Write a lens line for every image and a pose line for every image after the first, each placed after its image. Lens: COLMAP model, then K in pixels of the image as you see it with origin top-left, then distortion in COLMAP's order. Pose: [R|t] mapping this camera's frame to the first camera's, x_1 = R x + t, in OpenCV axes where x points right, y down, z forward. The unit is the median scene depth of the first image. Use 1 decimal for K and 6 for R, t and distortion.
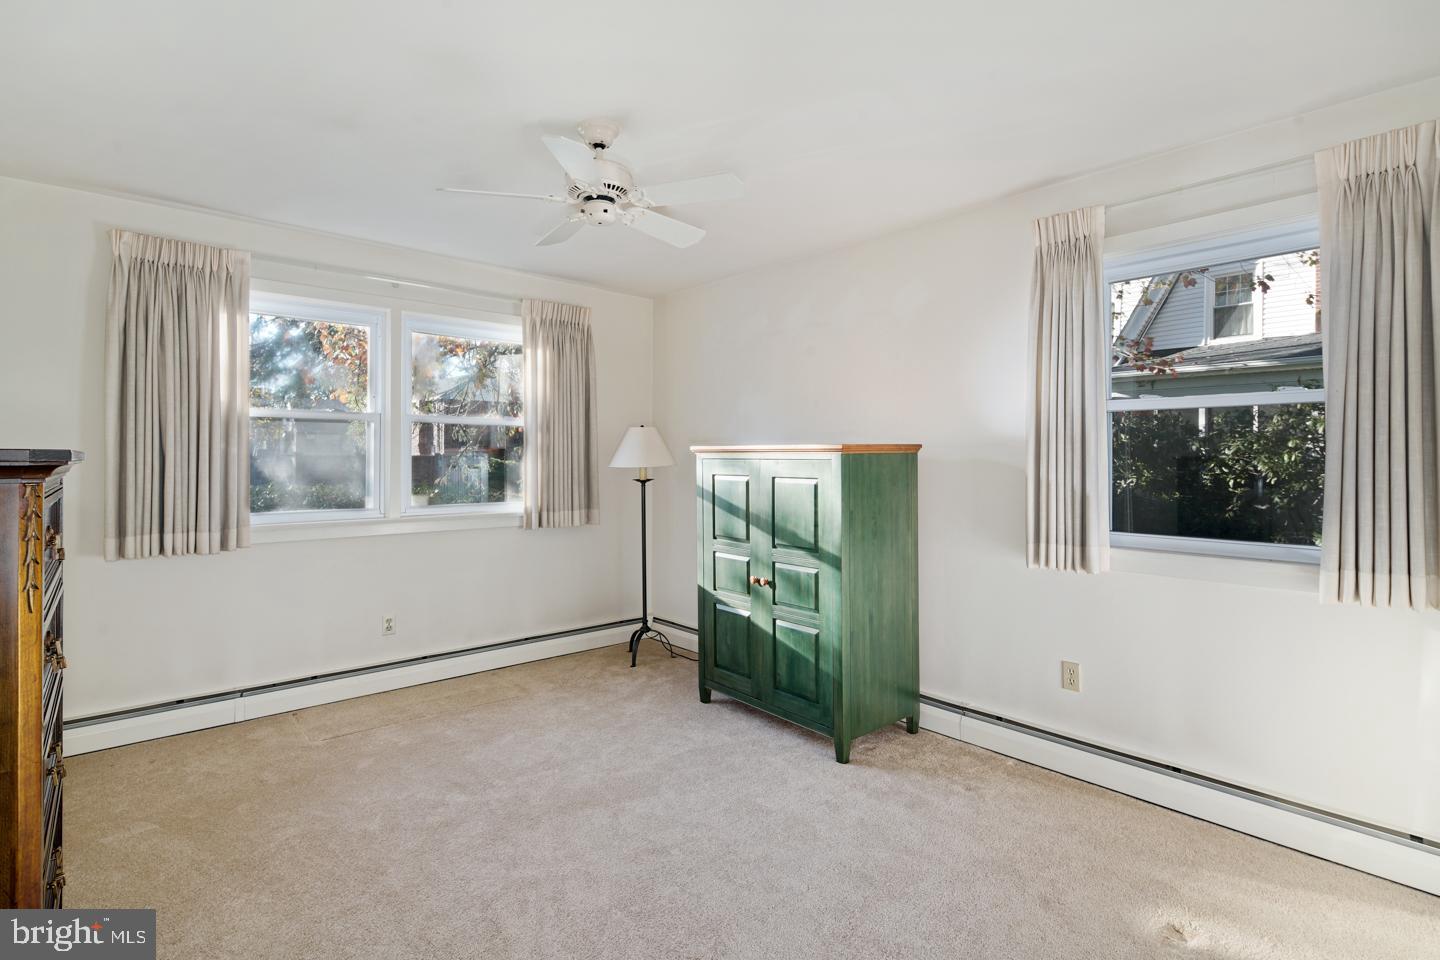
lens RADIAL K [[711.9, 0, 717.6], [0, 711.9, 449.8], [0, 0, 1]] dist [0.000300, -0.000350]
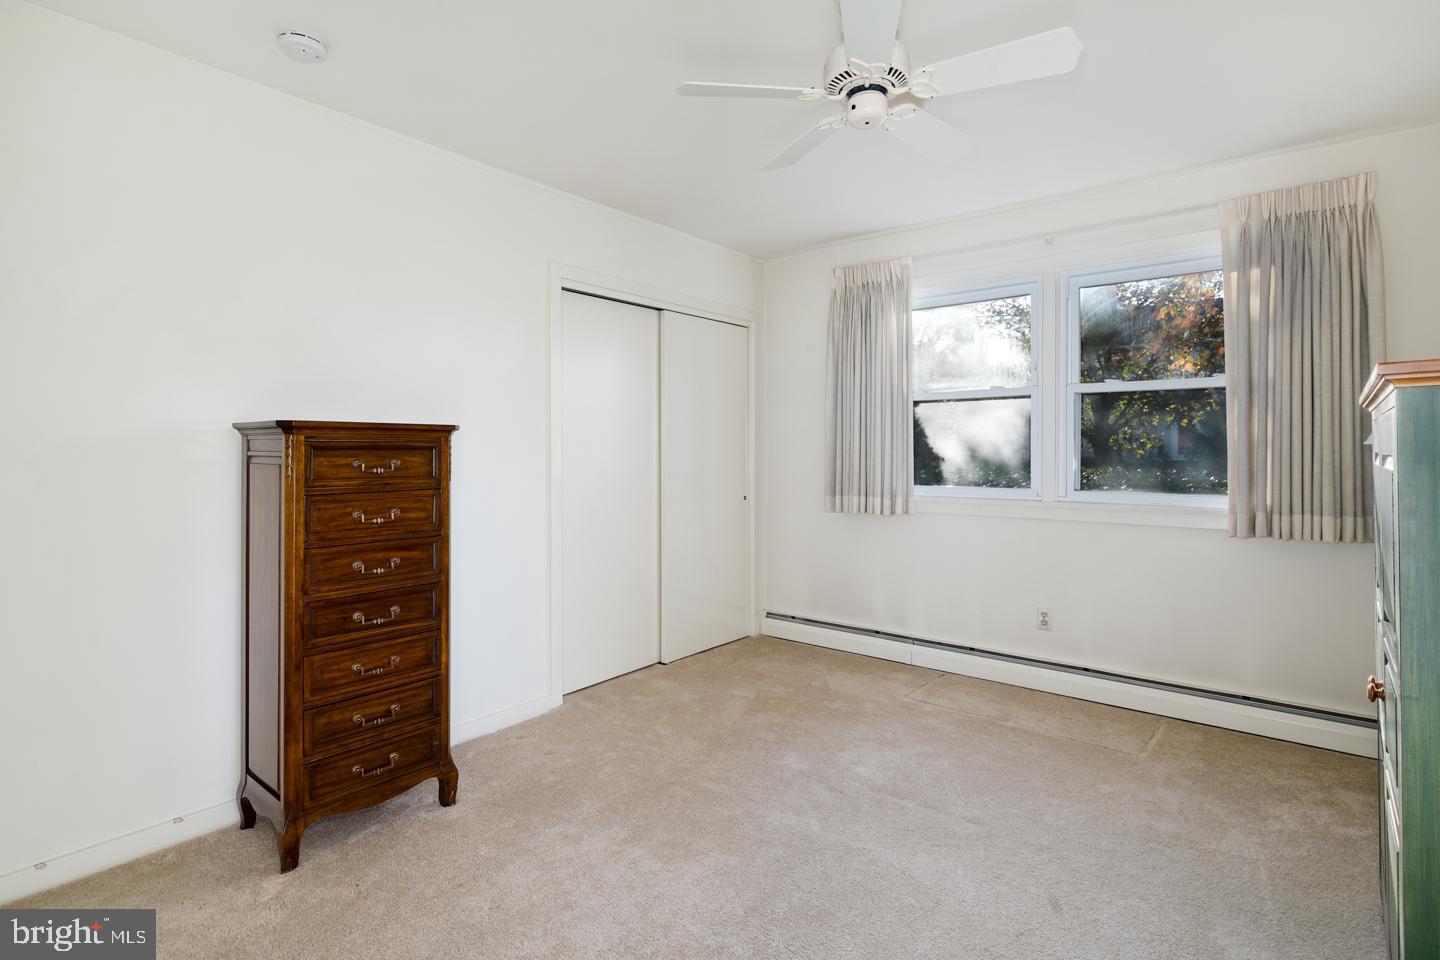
lens RADIAL K [[711.9, 0, 717.6], [0, 711.9, 449.8], [0, 0, 1]] dist [0.000300, -0.000350]
pose [[0.151300, -0.003009, -0.988483, 0.429604], [0.010490, 0.999944, -0.001438, 0.031454], [0.988432, -0.010152, 0.151323, 0.522628]]
